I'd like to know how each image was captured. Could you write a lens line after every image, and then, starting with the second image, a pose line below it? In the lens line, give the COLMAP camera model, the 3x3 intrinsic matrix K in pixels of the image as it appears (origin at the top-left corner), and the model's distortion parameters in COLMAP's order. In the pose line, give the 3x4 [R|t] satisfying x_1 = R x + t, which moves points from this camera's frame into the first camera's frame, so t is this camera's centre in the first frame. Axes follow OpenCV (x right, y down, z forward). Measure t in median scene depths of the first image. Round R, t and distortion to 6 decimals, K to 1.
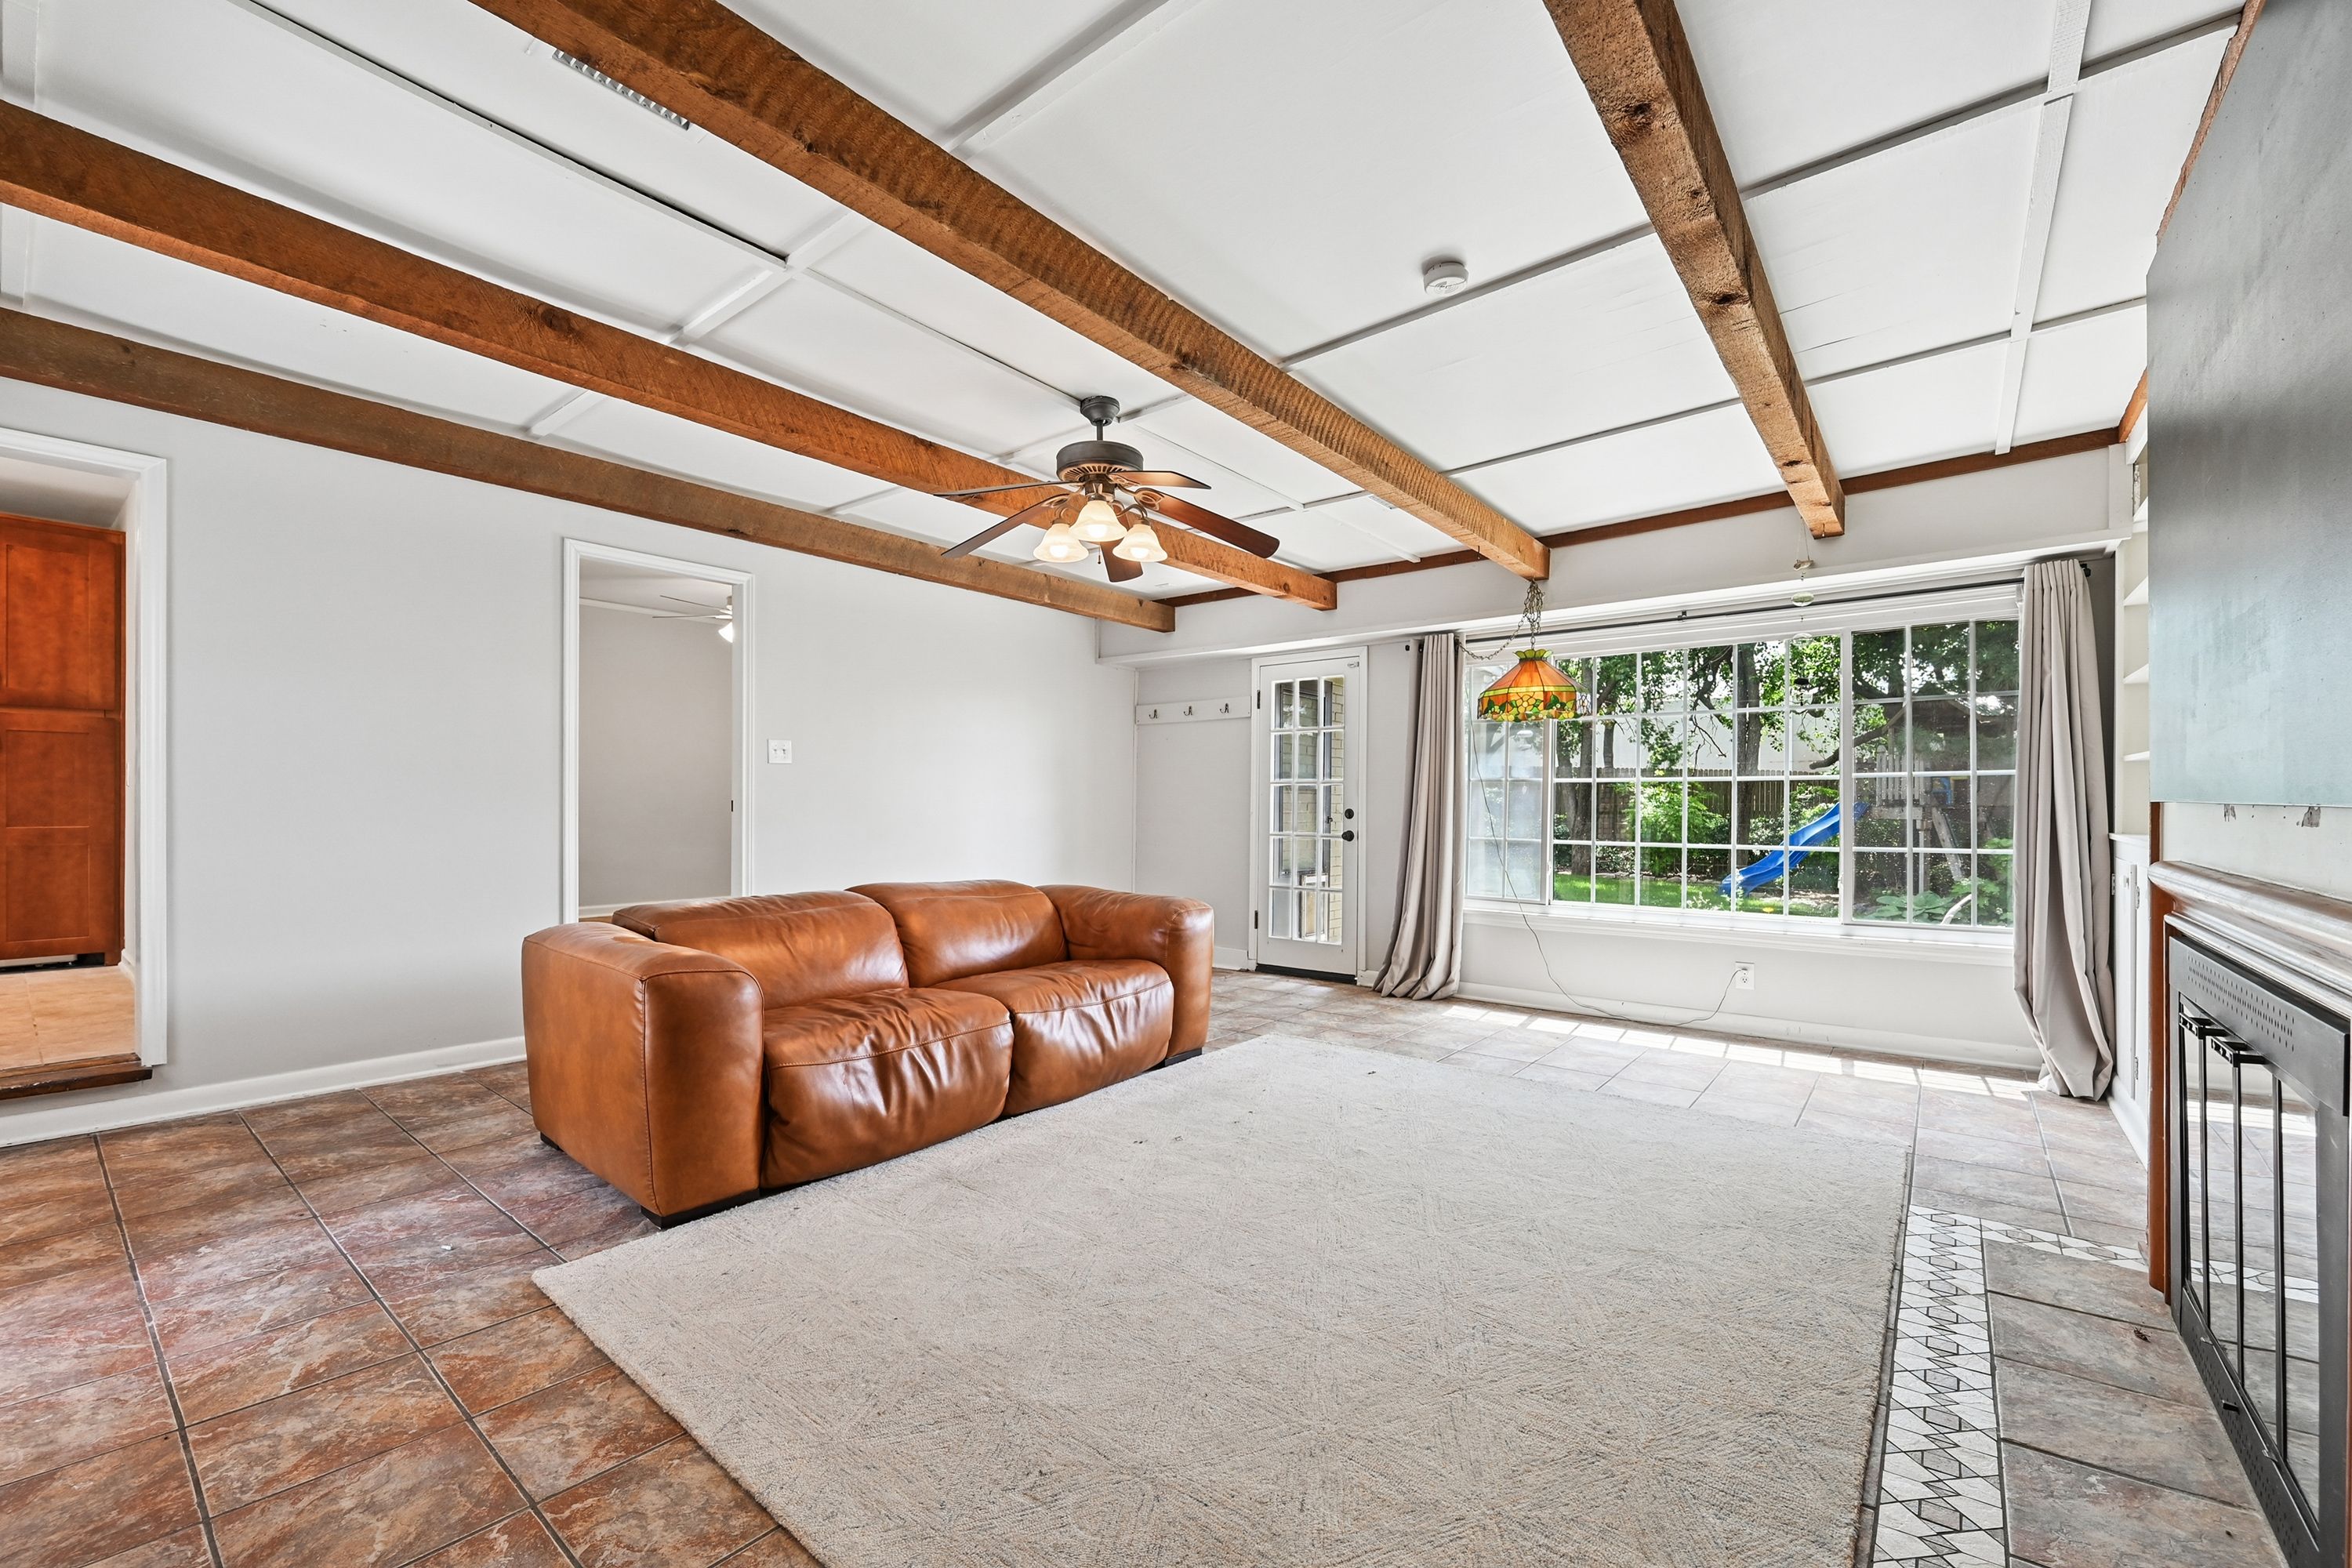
lens RADIAL K [[949.4, 0, 1172.3], [0, 949.4, 807.1], [0, 0, 1]] dist [-0.001673, 0.000096]
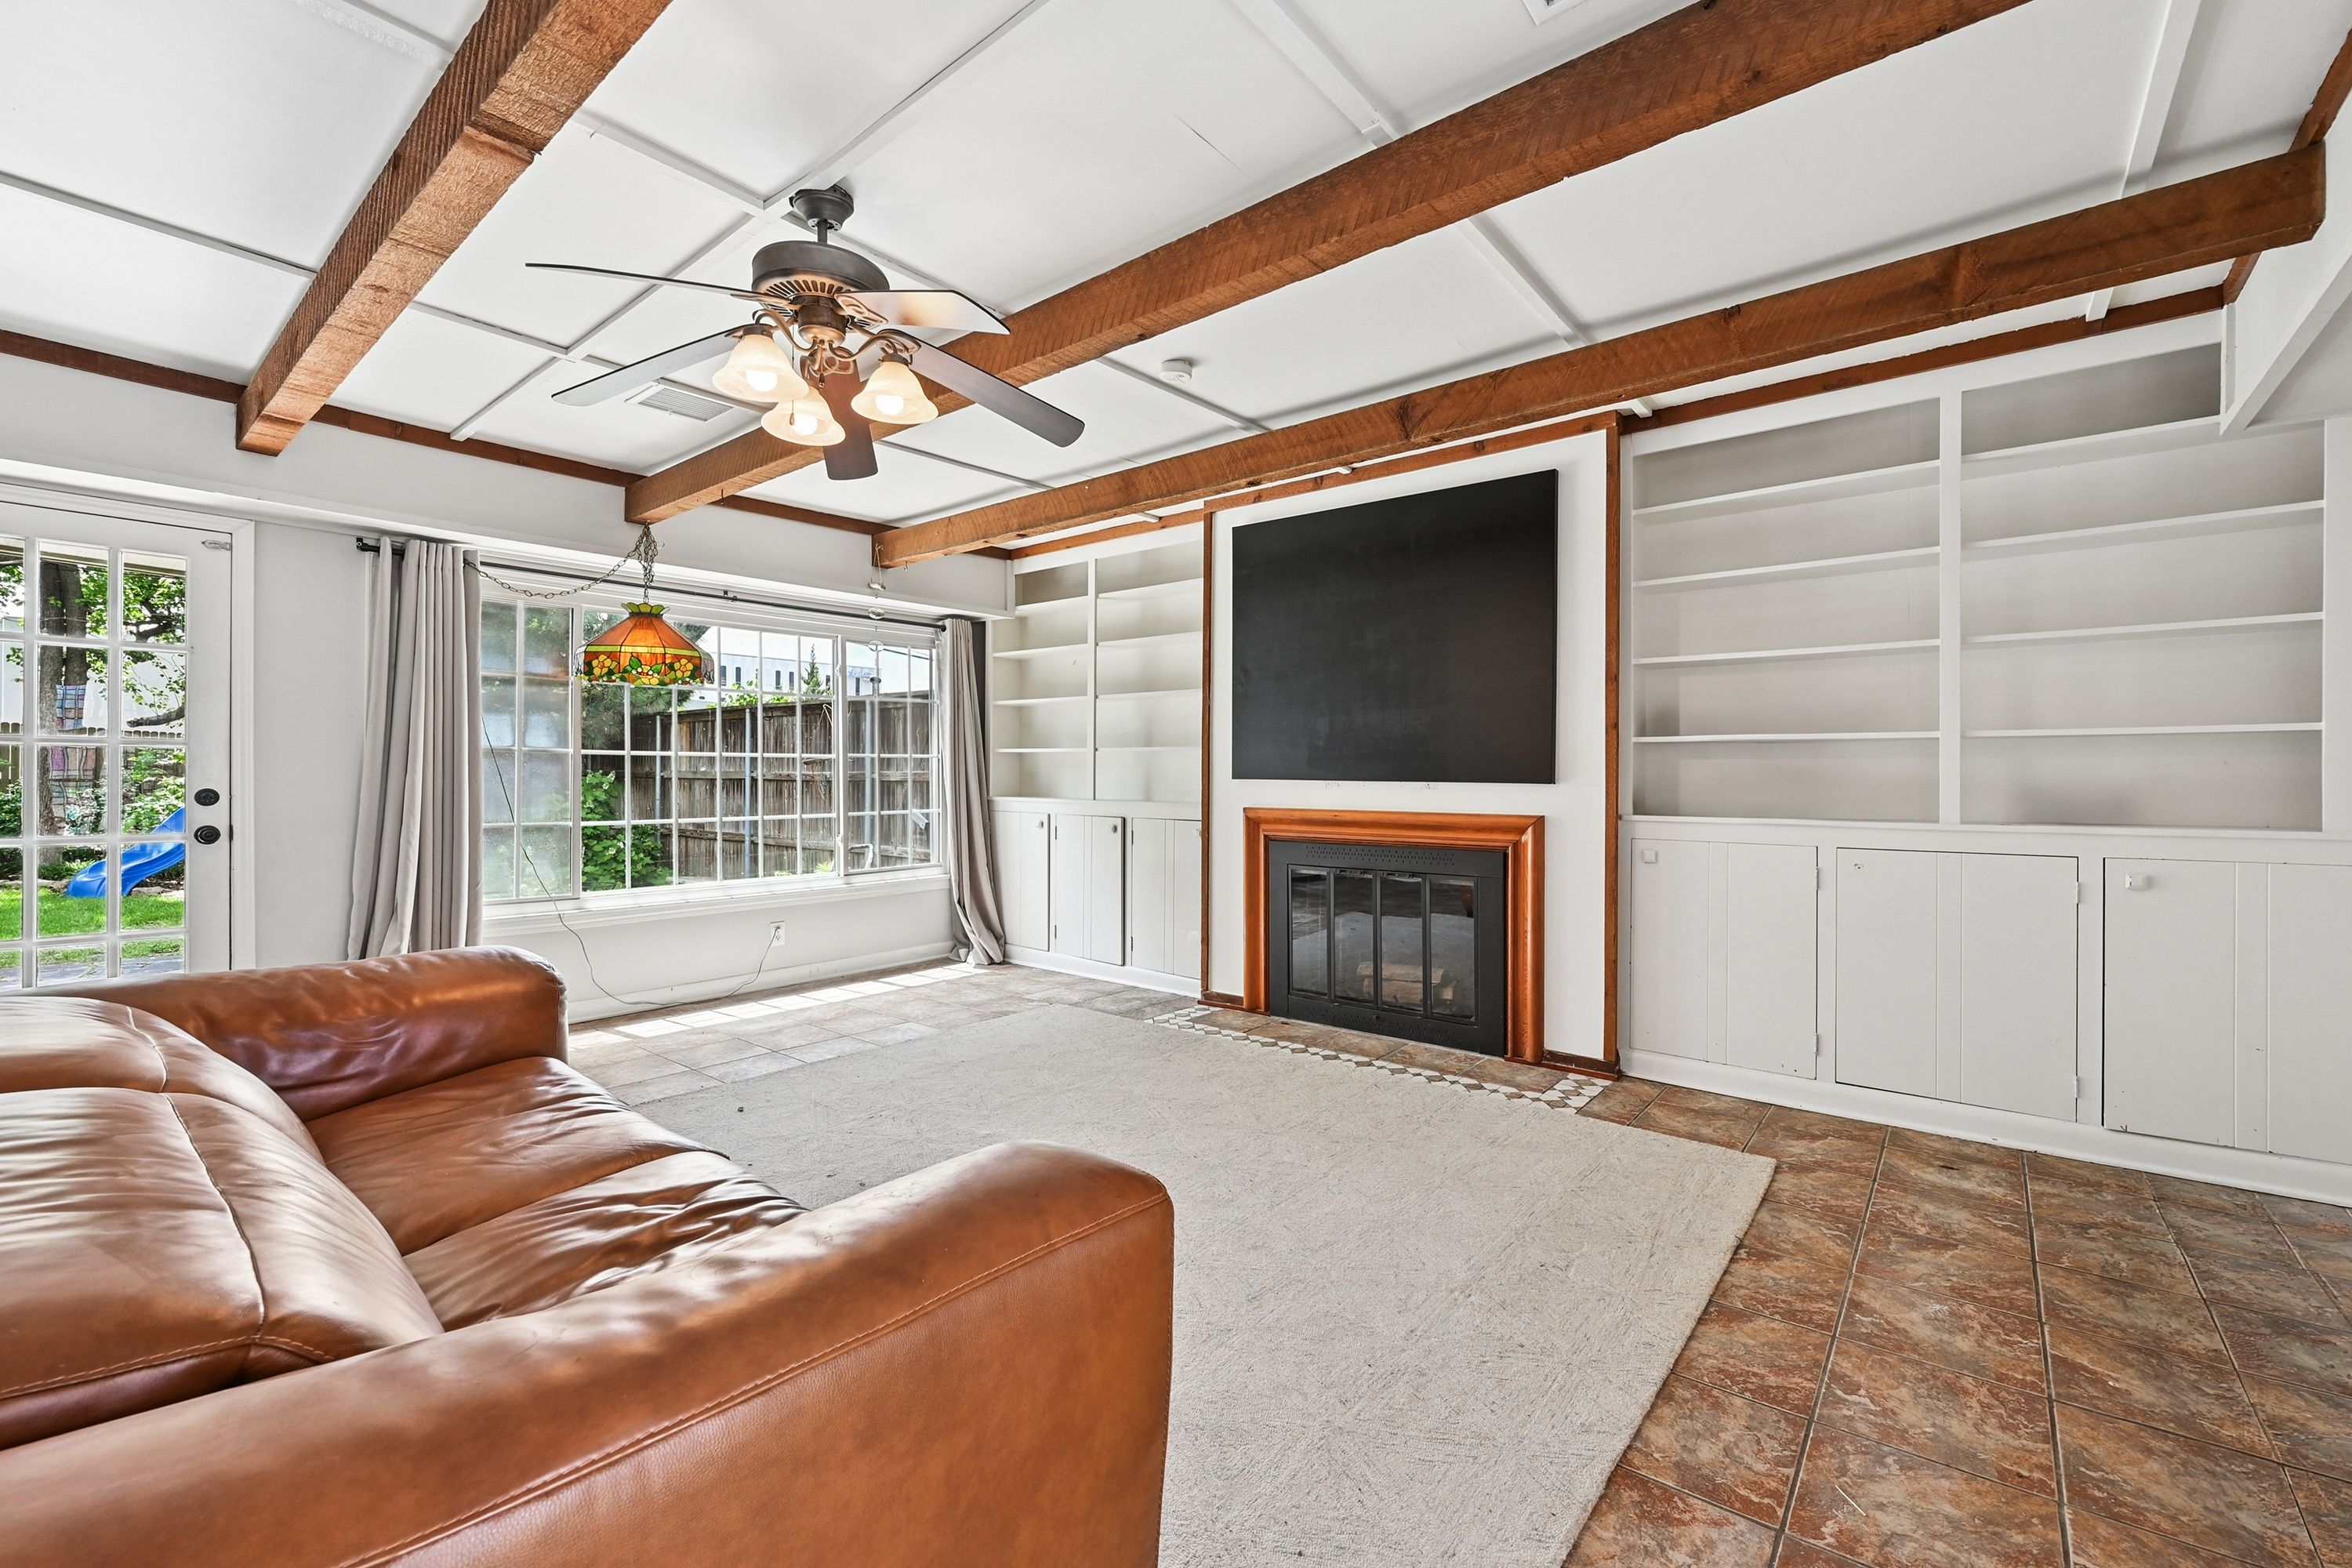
lens RADIAL K [[970.6, 0, 1194.1], [0, 970.6, 769.5], [0, 0, 1]] dist [-0.002295, -0.000222]
pose [[-0.001495, 0.002277, 0.999996, -1.150944], [0.001532, 0.999996, -0.002274, -0.022453], [-0.999998, 0.001528, -0.001498, 1.108979]]
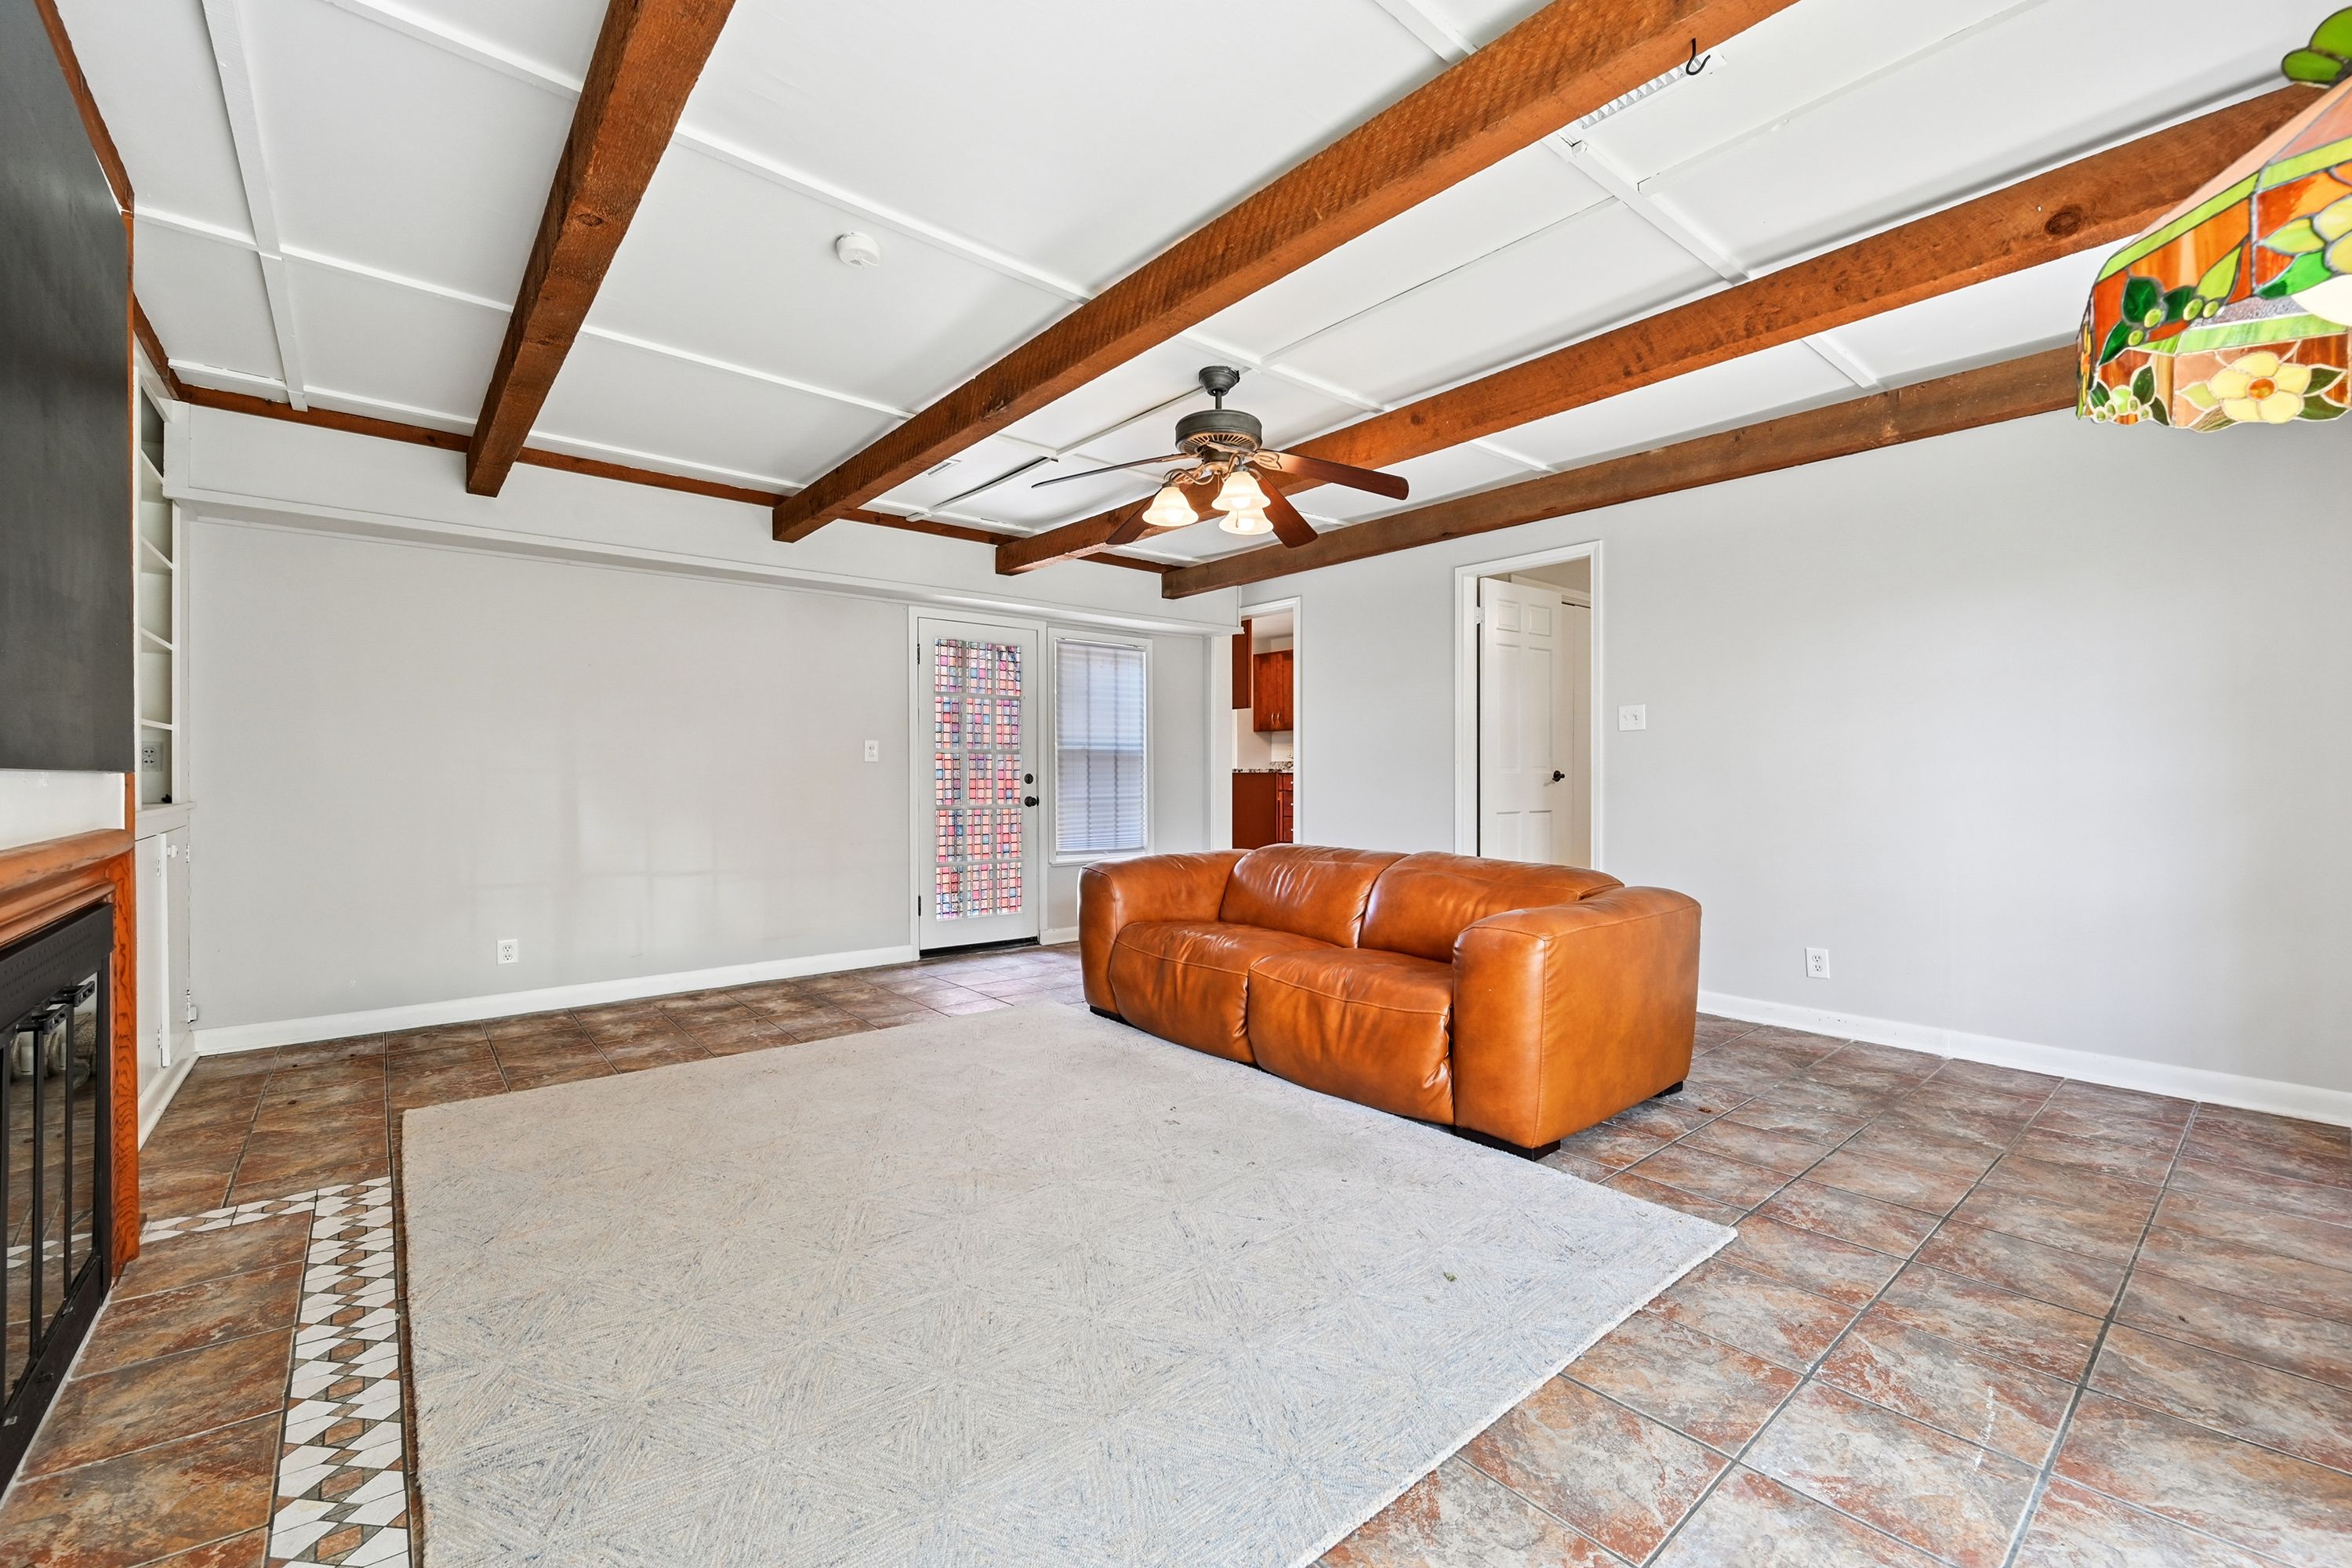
lens RADIAL K [[961.2, 0, 1201.2], [0, 961.2, 795.2], [0, 0, 1]] dist [-0.002095, 0.000005]
pose [[-0.179231, 0.018214, -0.983638, 1.377130], [-0.003953, 0.999807, 0.019234, 0.003384], [0.983799, 0.007336, -0.179125, 1.748709]]
